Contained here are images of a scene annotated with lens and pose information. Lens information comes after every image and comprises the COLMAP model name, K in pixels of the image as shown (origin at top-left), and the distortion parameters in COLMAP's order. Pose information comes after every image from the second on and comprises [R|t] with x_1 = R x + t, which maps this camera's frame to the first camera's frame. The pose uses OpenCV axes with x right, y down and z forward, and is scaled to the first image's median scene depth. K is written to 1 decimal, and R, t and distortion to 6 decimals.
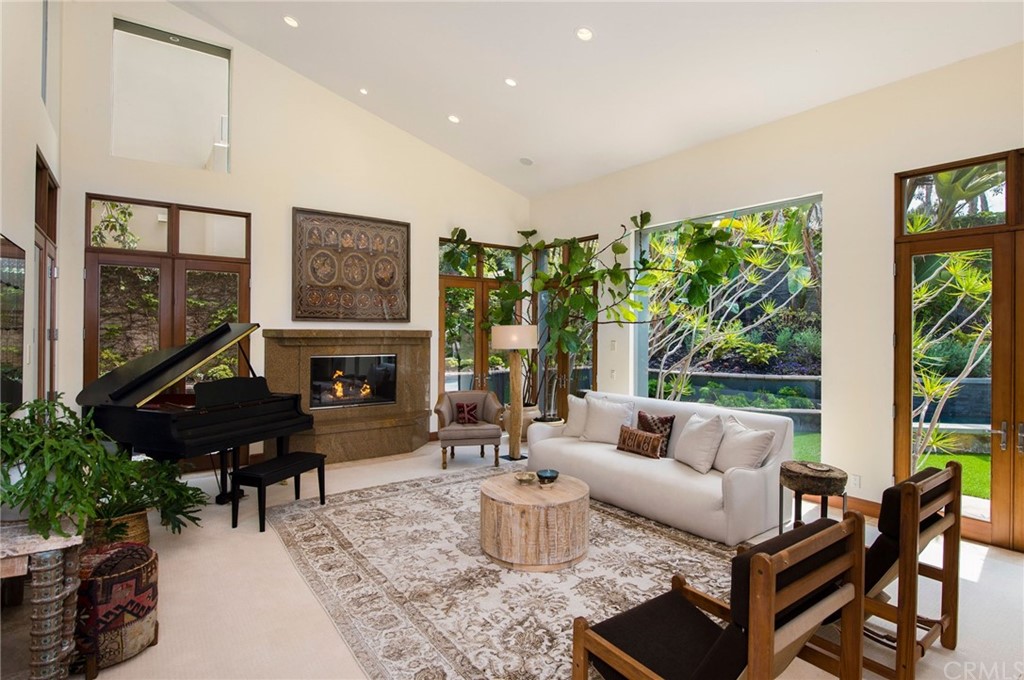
lens RADIAL K [[500.6, 0, 512.0], [0, 500.6, 340.0], [0, 0, 1]] dist [-0.002305, -0.000607]
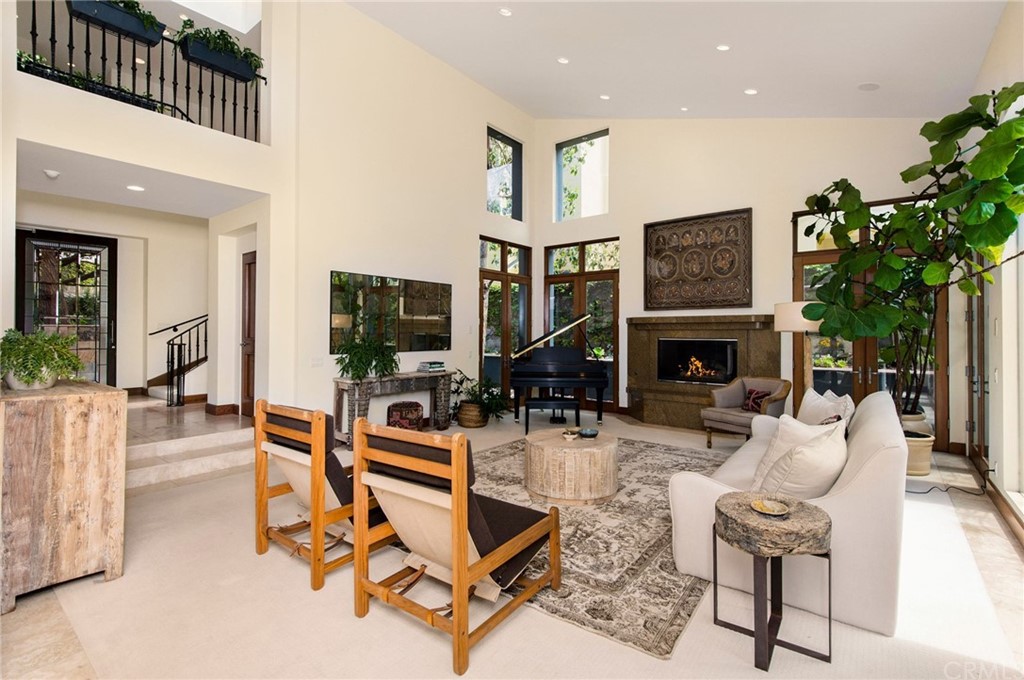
lens RADIAL K [[461.7, 0, 511.2], [0, 461.7, 333.8], [0, 0, 1]] dist [0.000479, -0.000399]
pose [[0.284778, -0.000258, -0.958594, 0.940038], [-0.009559, 0.999949, -0.003108, 0.044067], [0.958546, 0.010048, 0.284761, 0.487744]]
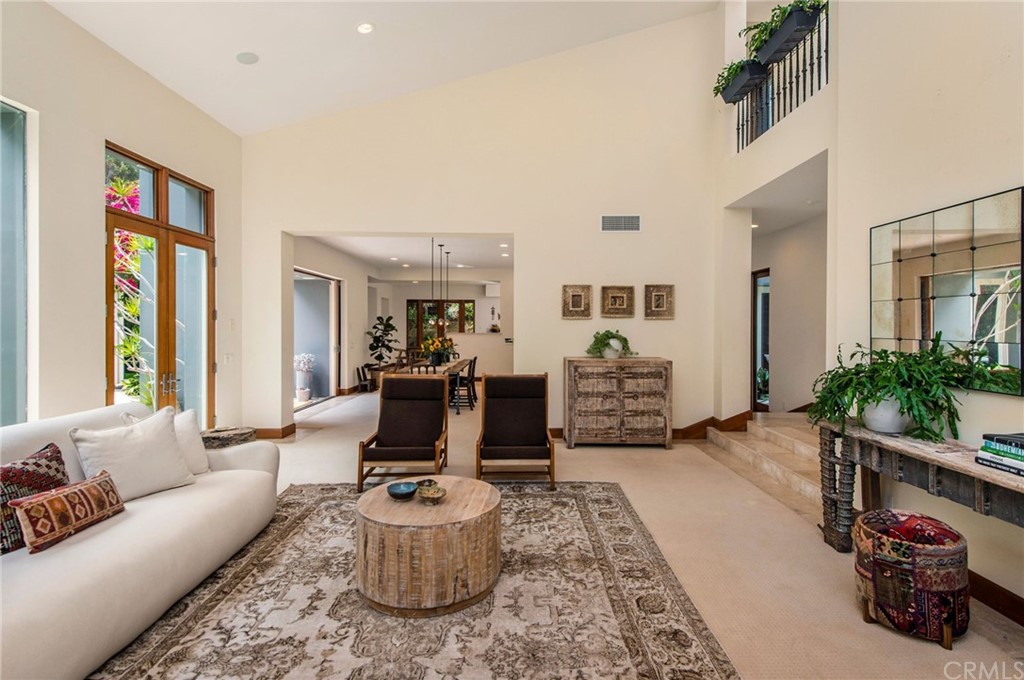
lens RADIAL K [[500.6, 0, 512.0], [0, 500.6, 340.0], [0, 0, 1]] dist [-0.002305, -0.000607]
pose [[-0.809498, -0.024968, 0.586592, -0.464467], [0.002626, 0.998931, 0.046144, 0.013904], [-0.587117, 0.038894, -0.808567, 1.351868]]
